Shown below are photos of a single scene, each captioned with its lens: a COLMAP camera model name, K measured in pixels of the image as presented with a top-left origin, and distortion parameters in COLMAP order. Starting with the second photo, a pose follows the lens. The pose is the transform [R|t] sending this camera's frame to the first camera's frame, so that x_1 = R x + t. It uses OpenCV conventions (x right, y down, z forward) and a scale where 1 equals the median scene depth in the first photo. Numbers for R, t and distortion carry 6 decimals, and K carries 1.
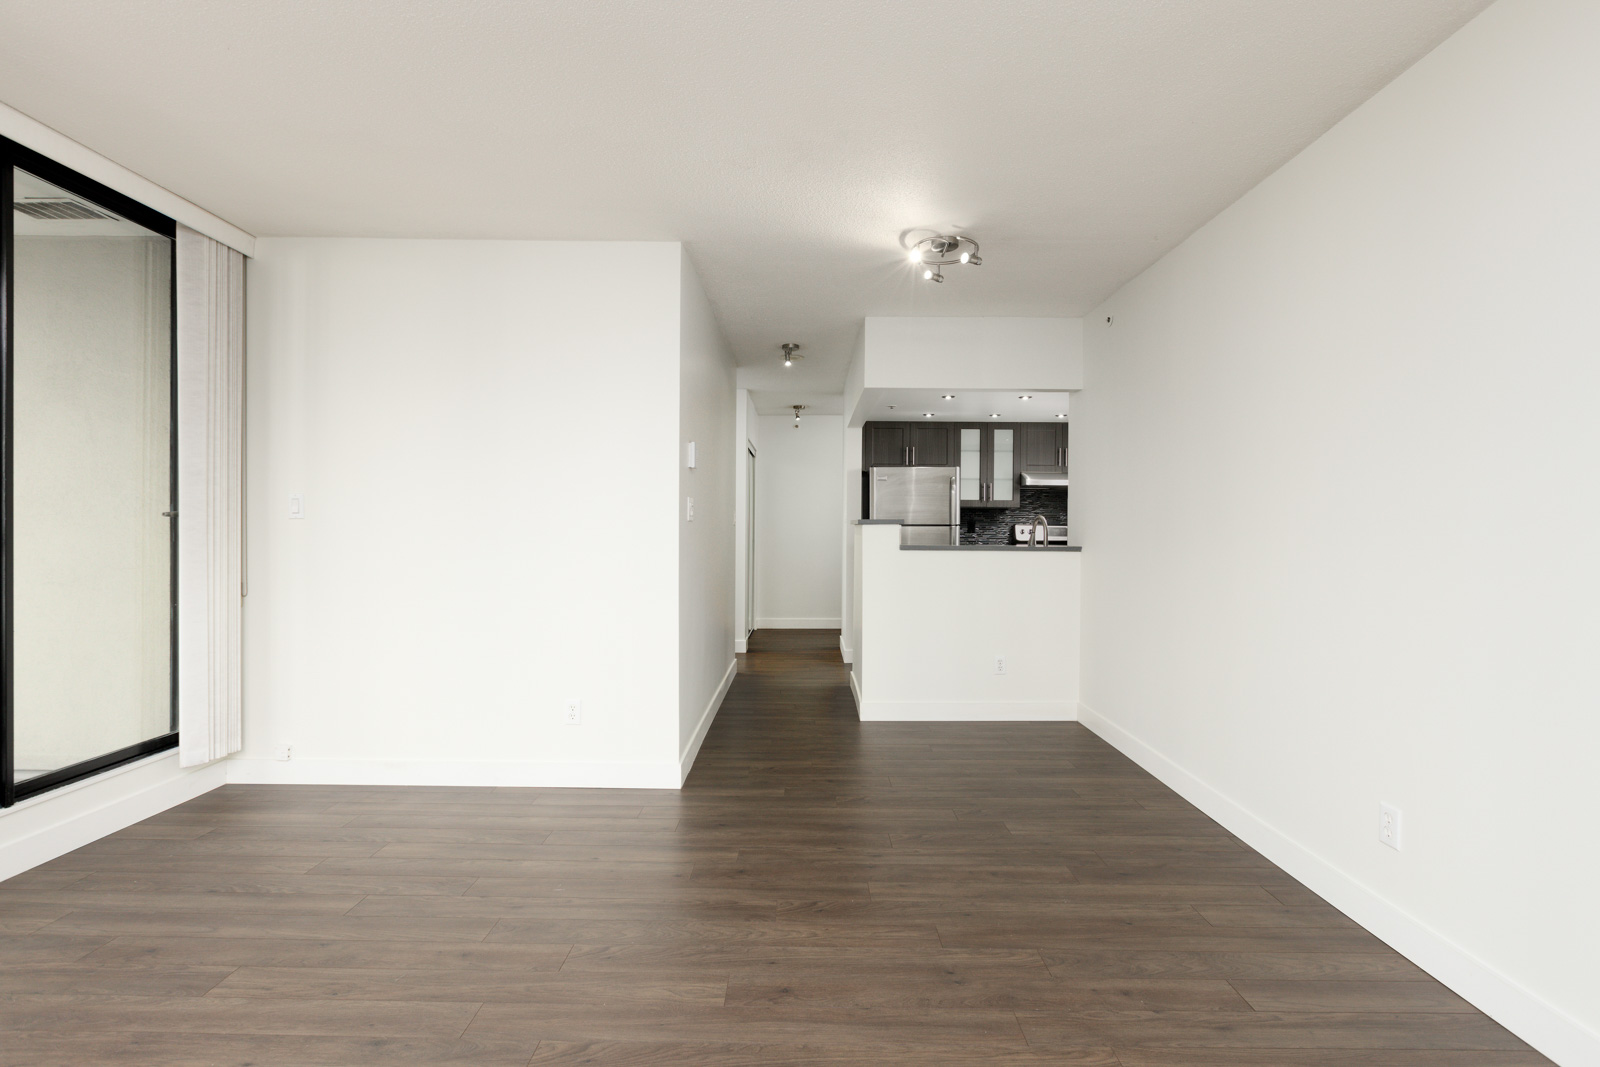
lens RADIAL K [[721.1, 0, 804.9], [0, 721.1, 528.2], [0, 0, 1]] dist [-0.002488, -0.000204]
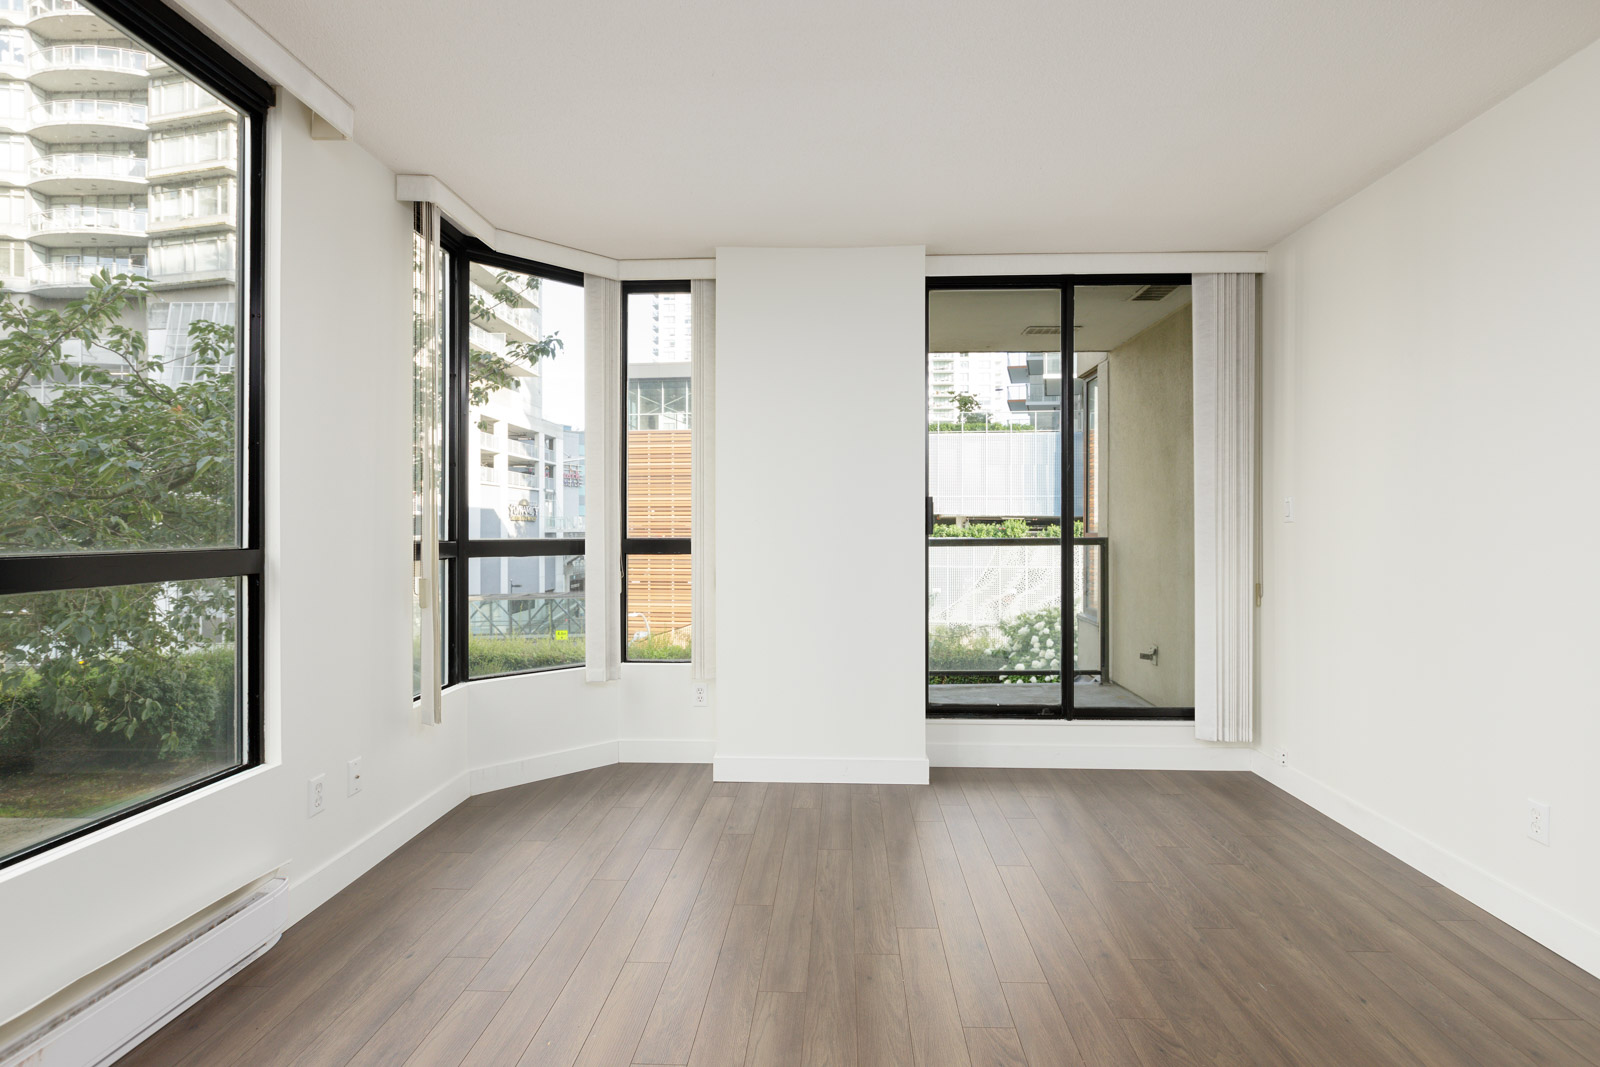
lens RADIAL K [[793.9, 0, 810.5], [0, 793.9, 530.5], [0, 0, 1]] dist [0.006271, 0.000976]
pose [[-0.032173, -0.003490, -0.999476, 0.429764], [-0.002535, 0.999991, -0.003411, 0.003334], [0.999479, 0.002424, -0.032181, 0.410149]]
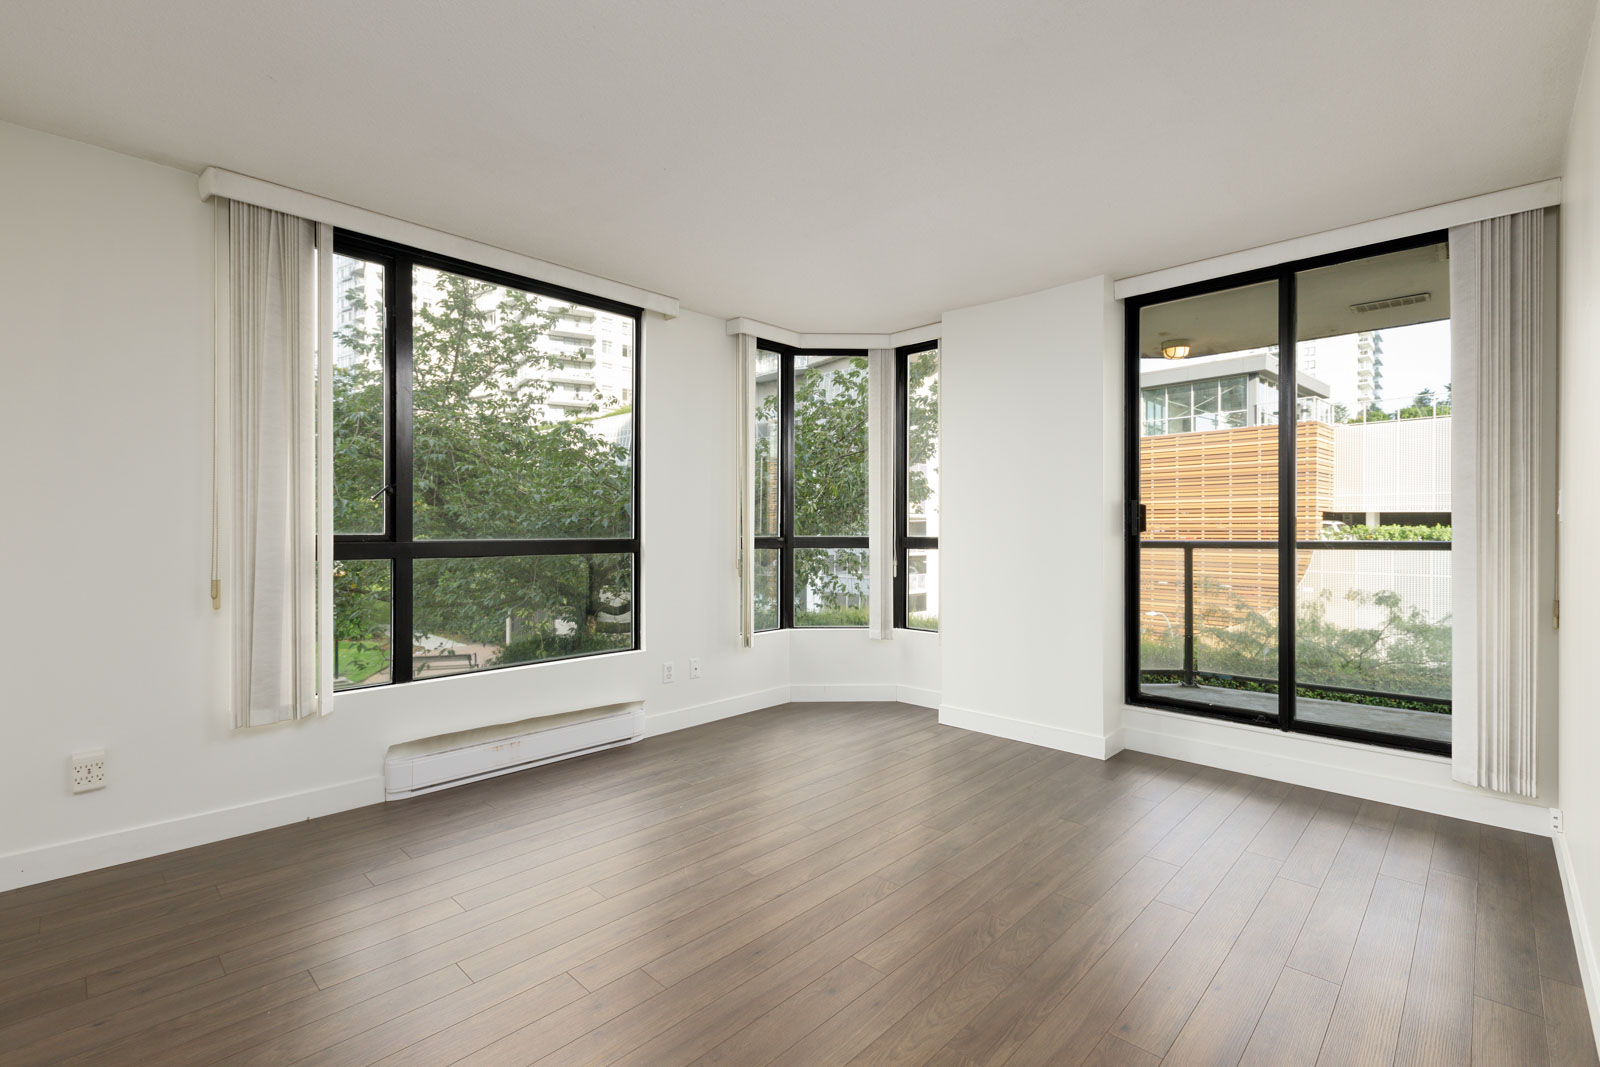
lens RADIAL K [[714.5, 0, 800.0], [0, 714.5, 533.5], [0, 0, 1]] dist [0.001445, 0.000191]
pose [[-0.689715, -0.003353, -0.724073, 0.442849], [-0.007203, 0.999972, 0.002230, 0.003044], [0.724045, 0.006754, -0.689719, 1.007577]]
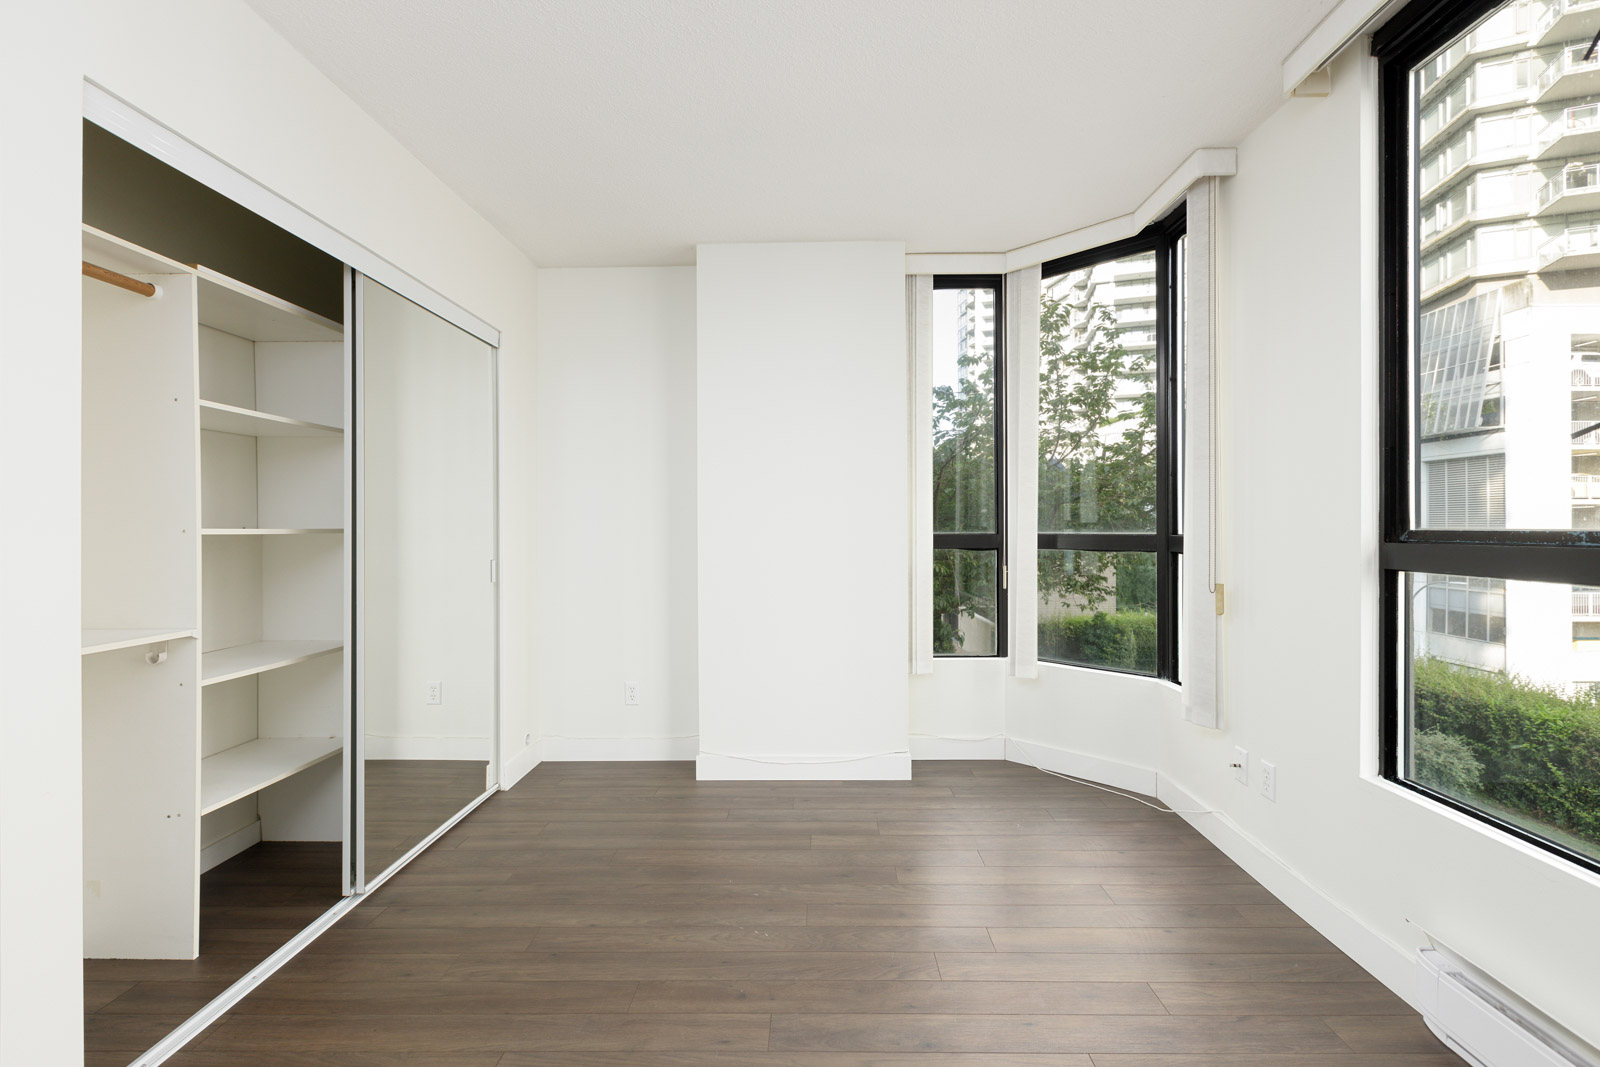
lens RADIAL K [[721.1, 0, 804.9], [0, 721.1, 528.2], [0, 0, 1]] dist [-0.002488, -0.000204]
pose [[-0.999842, -0.005273, 0.016957, -1.563339], [-0.005192, 0.999975, 0.004845, 0.006137], [-0.016982, 0.004756, -0.999844, 2.398095]]
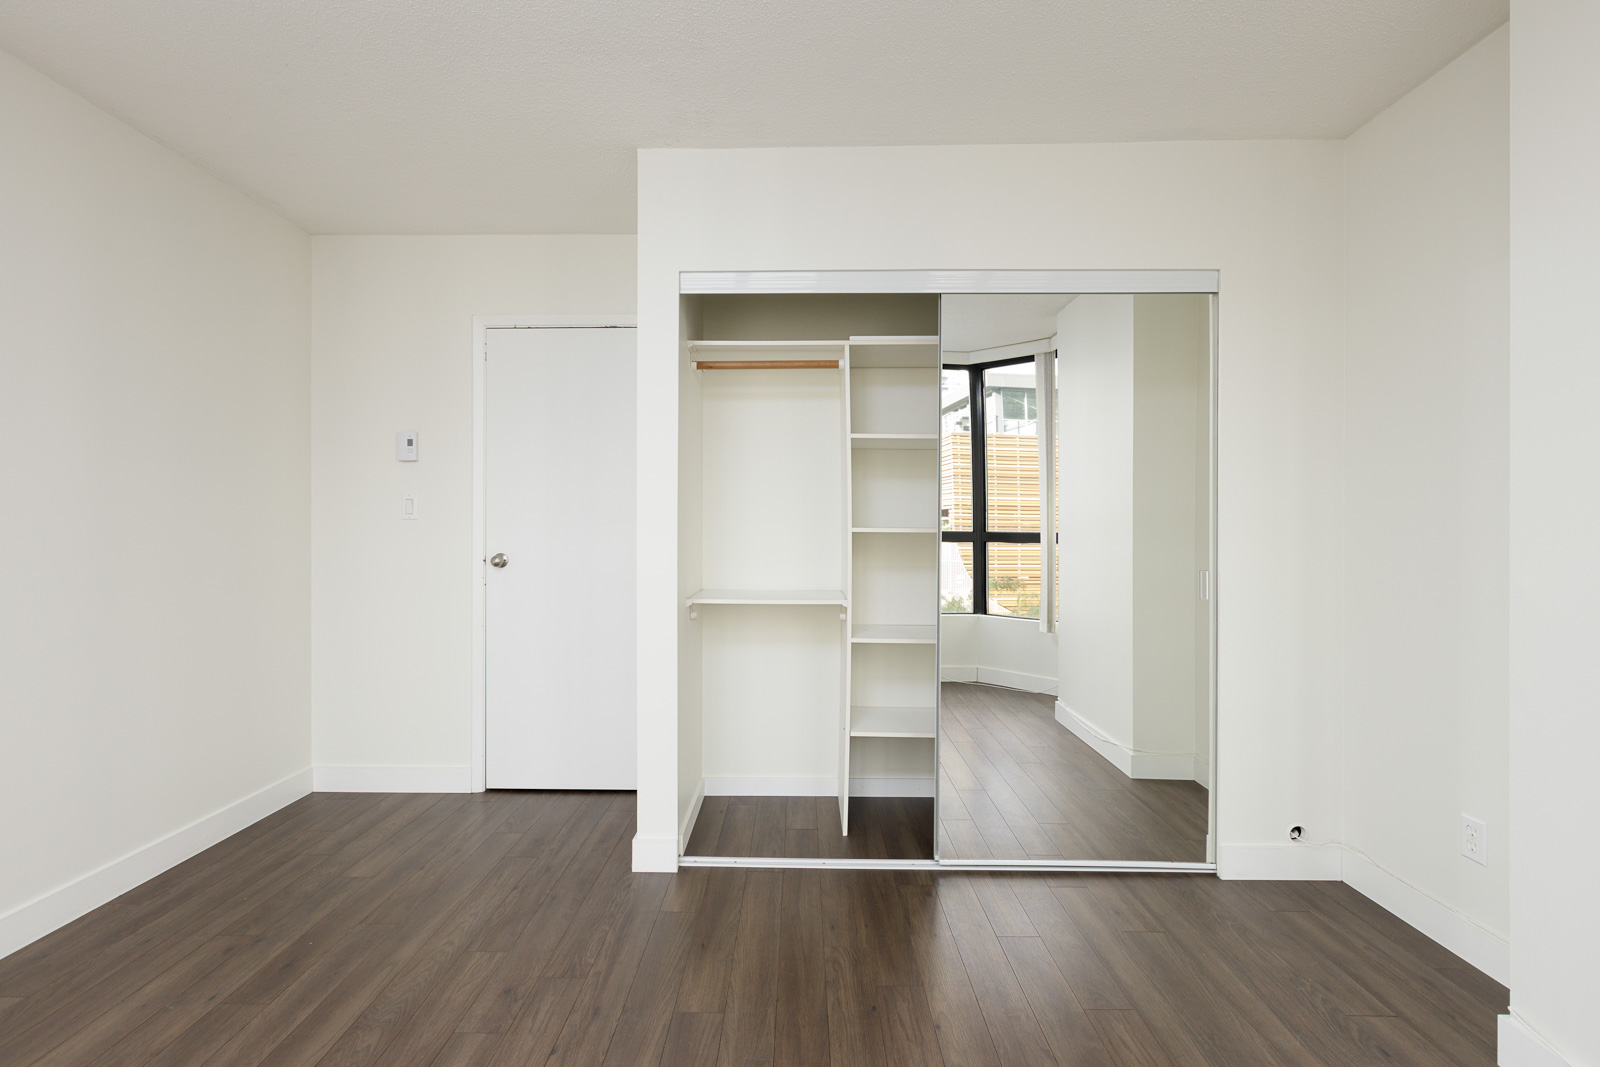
lens RADIAL K [[702.9, 0, 793.1], [0, 702.9, 528.0], [0, 0, 1]] dist [-0.001842, -0.000261]
pose [[0.020846, -0.006757, 0.999760, -1.980599], [-0.001274, 0.999976, 0.006785, 0.008344], [-0.999782, -0.001415, 0.020837, 1.637342]]
